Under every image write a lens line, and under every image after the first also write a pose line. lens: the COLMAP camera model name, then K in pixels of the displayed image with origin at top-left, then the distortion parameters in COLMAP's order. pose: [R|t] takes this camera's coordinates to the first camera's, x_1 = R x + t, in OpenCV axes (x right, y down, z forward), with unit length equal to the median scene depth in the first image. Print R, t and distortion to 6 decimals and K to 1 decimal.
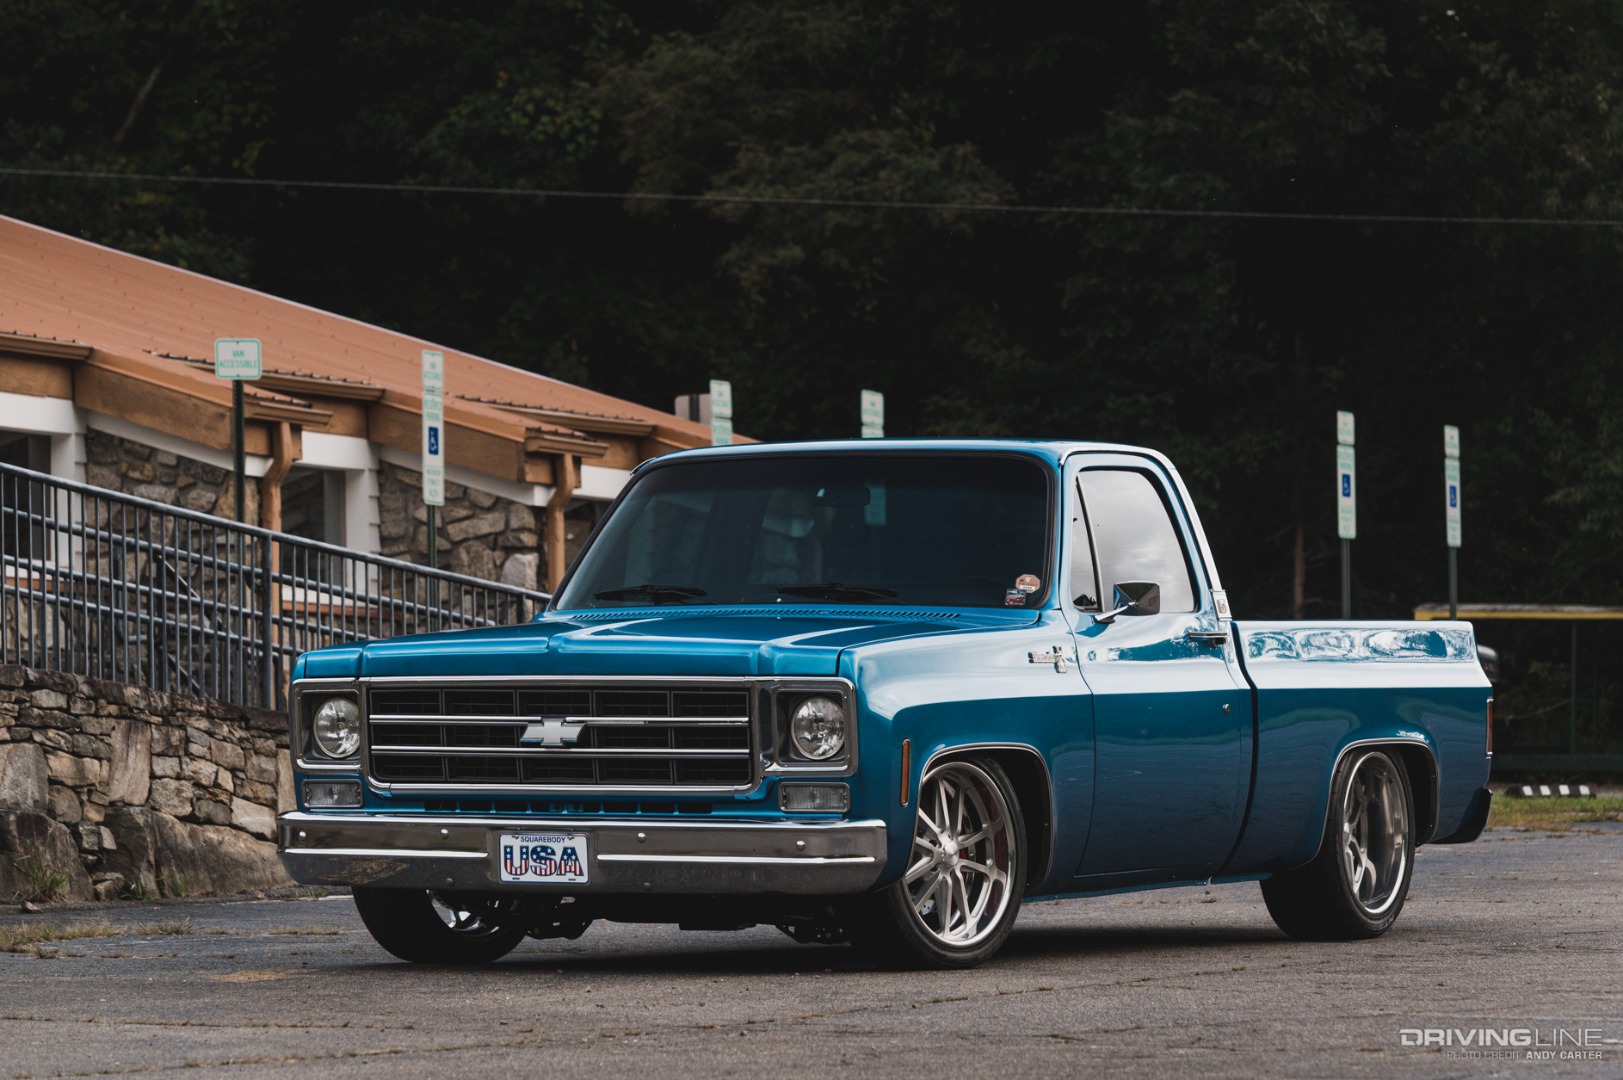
lens RADIAL K [[6096.9, 0, 811.9], [0, 6096.9, 540.5], [0, 0, 1]] dist [-0.682054, 0.000000]
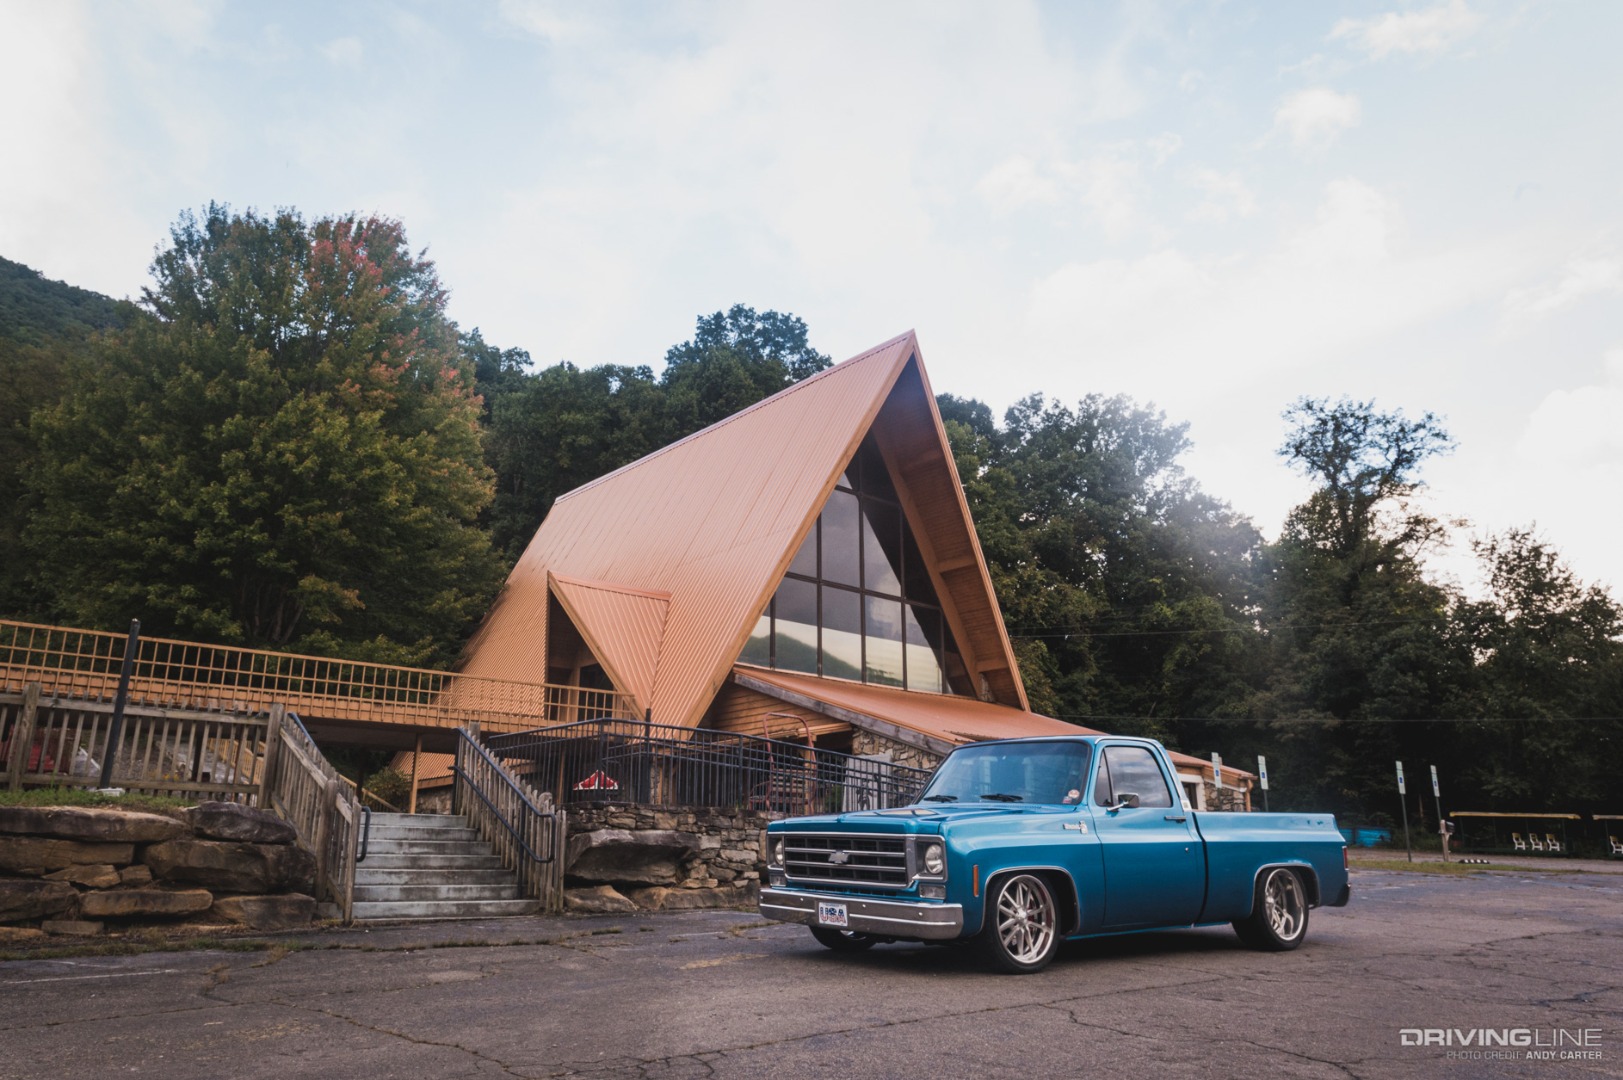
lens RADIAL K [[1085.8, 0, 807.7], [0, 1085.8, 544.0], [0, 0, 1]] dist [-0.003107, -0.002702]
pose [[0.909269, -0.090848, -0.406172, 0.125028], [-0.003842, 0.974014, -0.226457, 0.008757], [0.416191, 0.207471, 0.885292, 0.593787]]
